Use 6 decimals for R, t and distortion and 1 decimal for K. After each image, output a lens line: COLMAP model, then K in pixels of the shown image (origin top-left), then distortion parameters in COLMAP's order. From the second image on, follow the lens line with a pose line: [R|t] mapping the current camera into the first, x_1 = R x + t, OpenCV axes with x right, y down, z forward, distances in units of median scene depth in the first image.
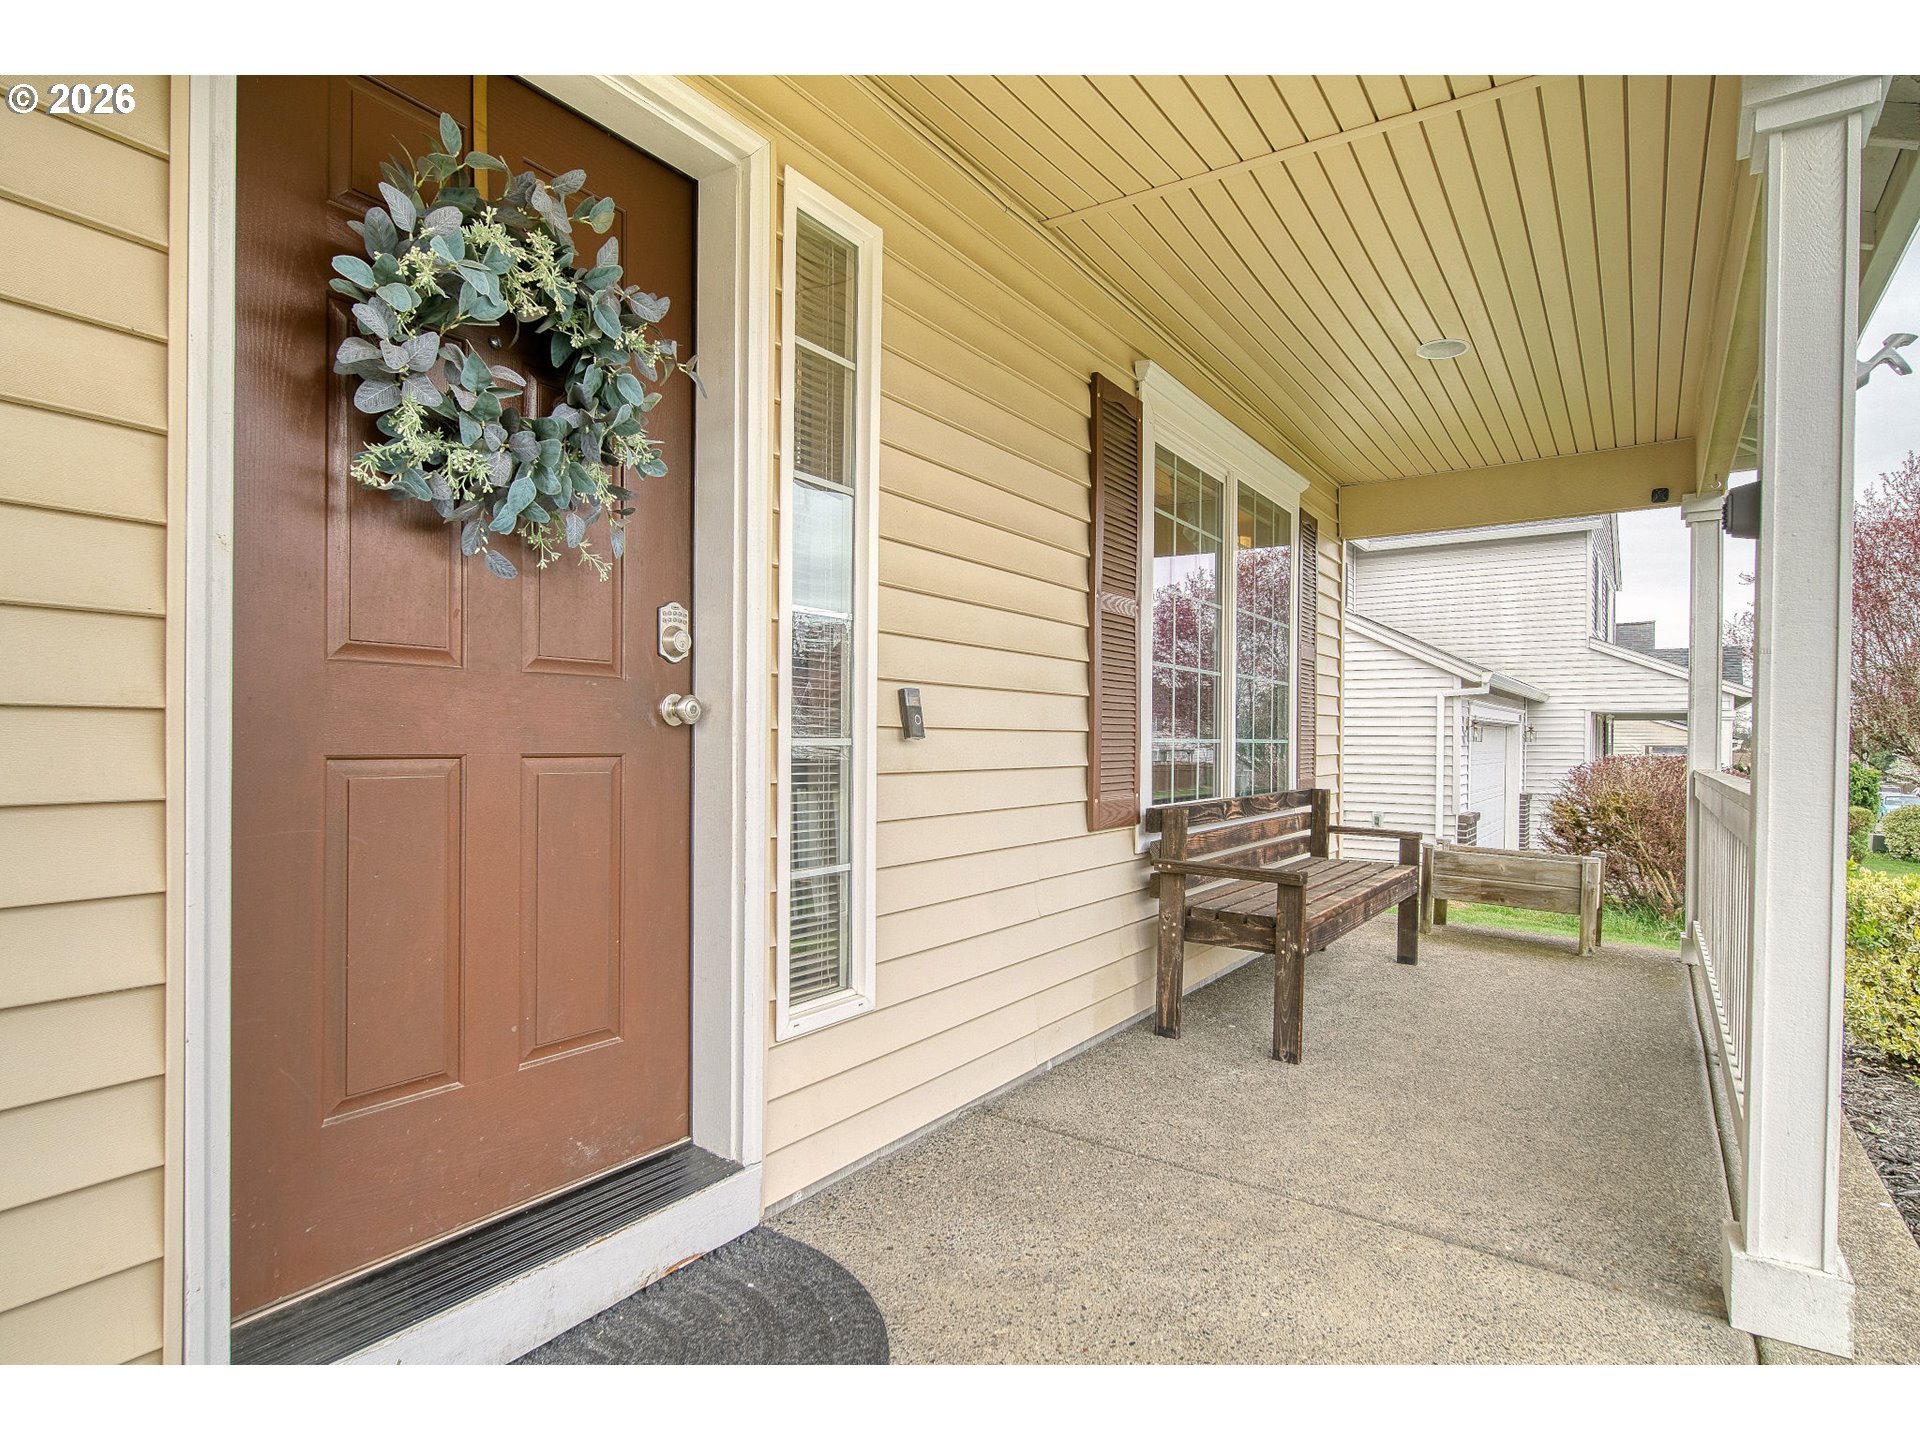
lens RADIAL K [[1025.2, 0, 951.5], [0, 1025.2, 743.6], [0, 0, 1]] dist [-0.001050, 0.000125]
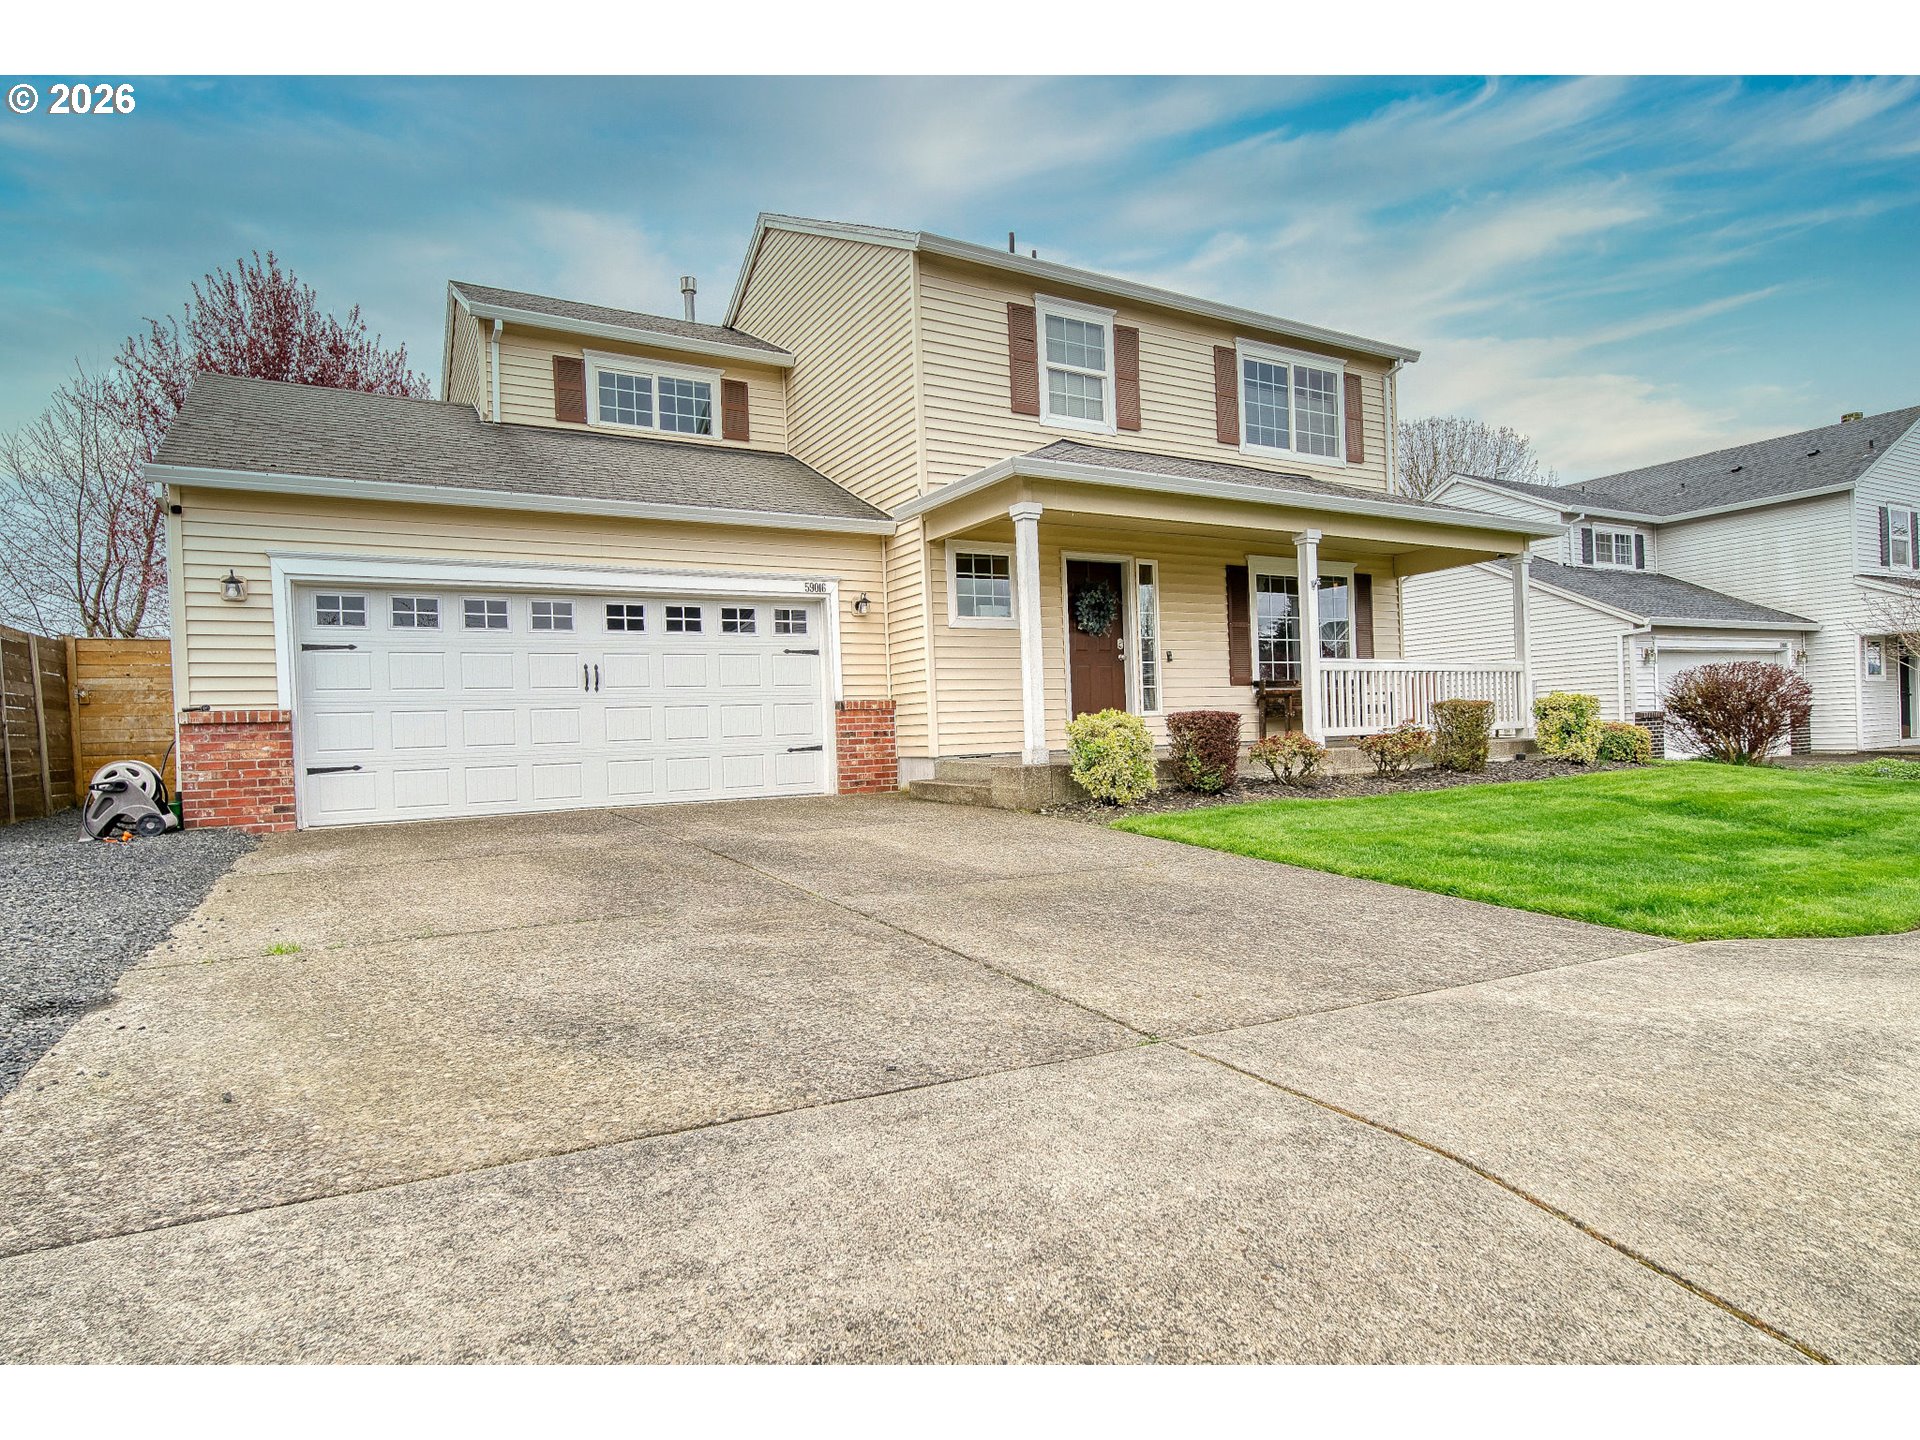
lens RADIAL K [[1029.4, 0, 914.9], [0, 1029.4, 746.8], [0, 0, 1]] dist [0.004124, 0.000715]
pose [[0.887662, -0.042597, -0.458521, 0.824834], [0.044504, 0.998987, -0.006649, 0.280833], [0.458340, -0.014504, 0.888659, -2.889836]]
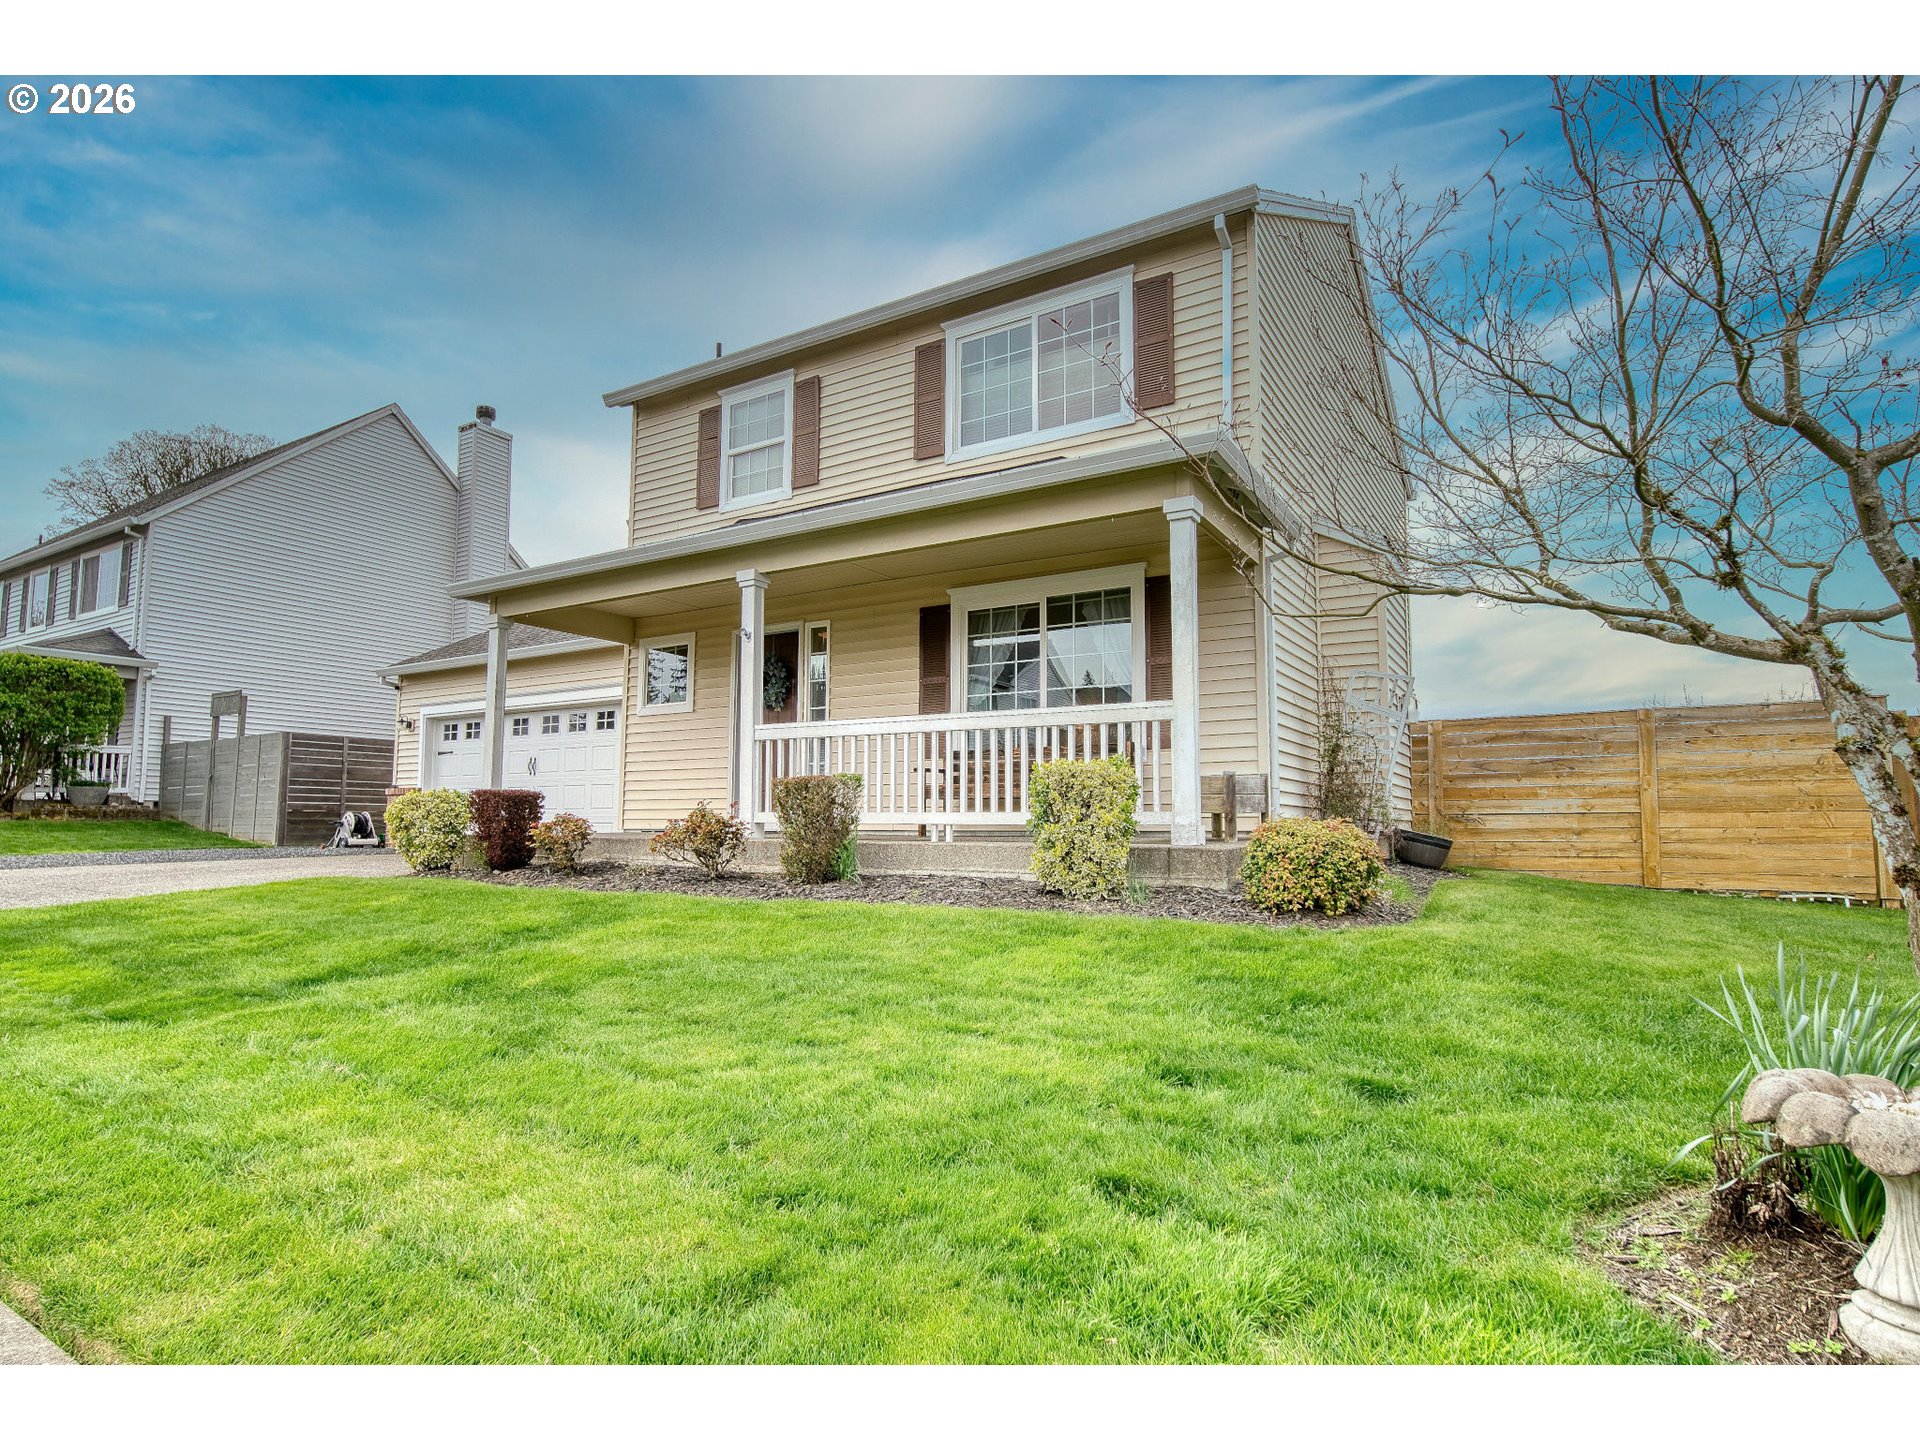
lens RADIAL K [[1025.2, 0, 951.5], [0, 1025.2, 743.6], [0, 0, 1]] dist [-0.001050, 0.000125]
pose [[0.033352, -0.096138, -0.994809, 3.095475], [-0.011853, 0.995255, -0.096578, 0.327908], [0.999373, 0.015012, 0.032055, 0.994346]]
